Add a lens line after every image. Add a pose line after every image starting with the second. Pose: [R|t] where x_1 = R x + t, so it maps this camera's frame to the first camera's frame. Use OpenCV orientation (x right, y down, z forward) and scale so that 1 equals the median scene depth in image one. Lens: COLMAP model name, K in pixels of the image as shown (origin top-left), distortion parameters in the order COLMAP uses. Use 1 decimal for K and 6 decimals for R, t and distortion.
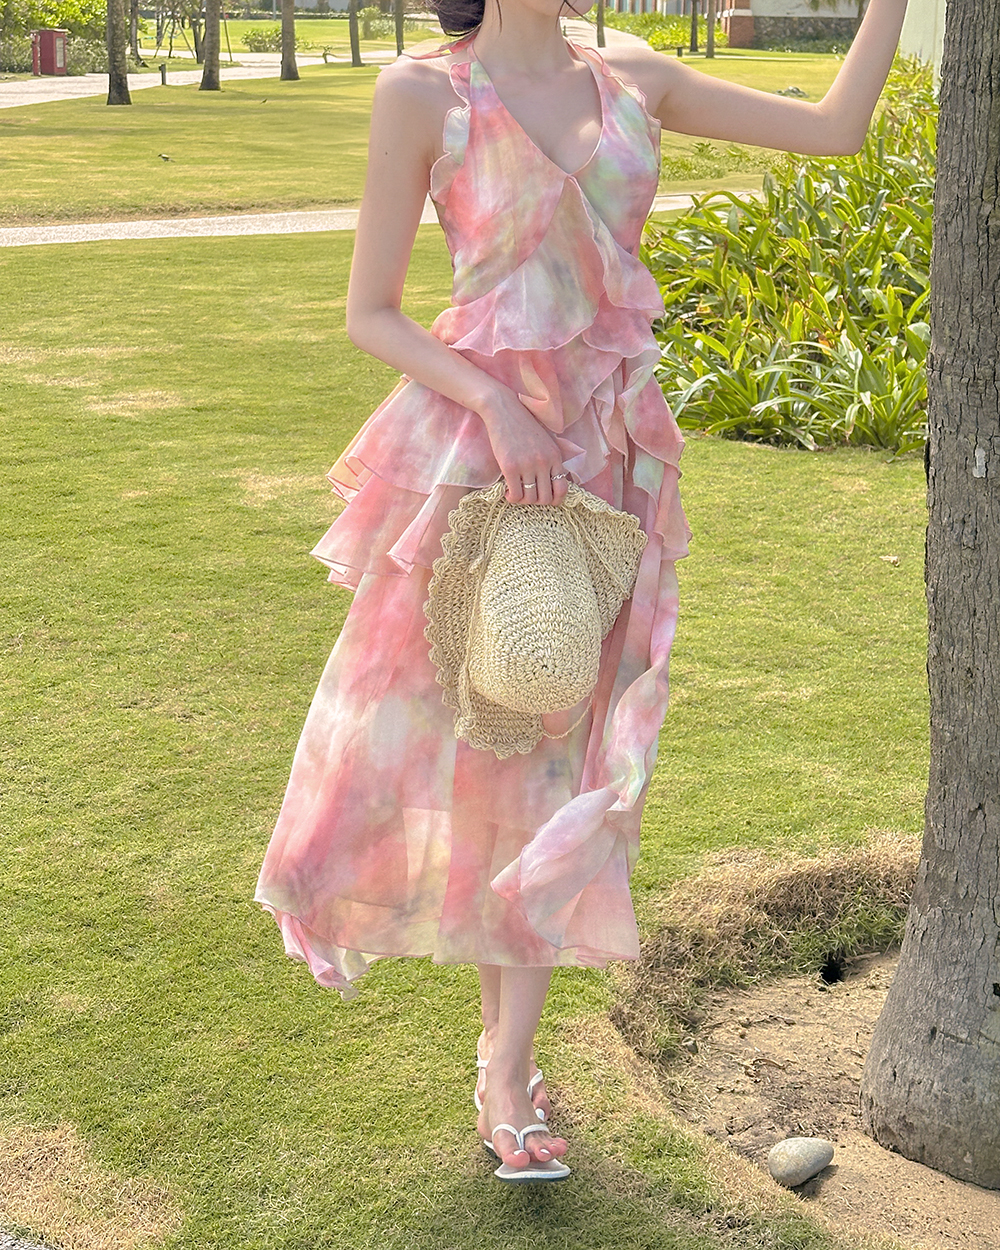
lens RADIAL K [[2316.9, 0, 499.7], [0, 2316.9, 624.1], [0, 0, 1]] dist [0.070598, 0.000000]
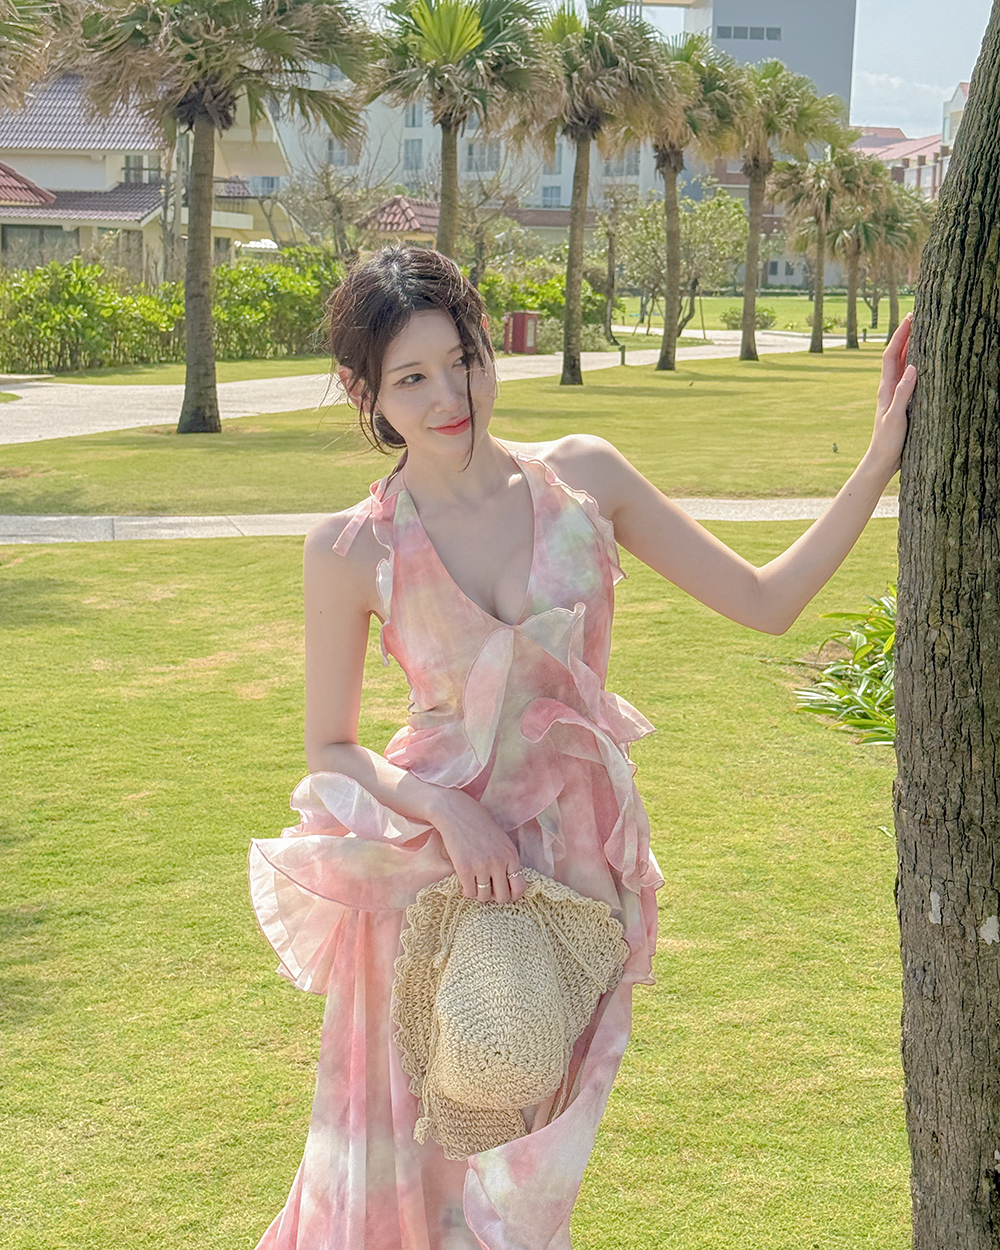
lens RADIAL K [[2303.6, 0, 500.3], [0, 2303.6, 626.1], [0, 0, 1]] dist [0.009274, 0.000000]
pose [[0.970508, 0.035462, -0.238448, 0.184731], [-0.059744, 0.993646, -0.095388, -0.060511], [0.233550, 0.106821, 0.966459, 0.059561]]
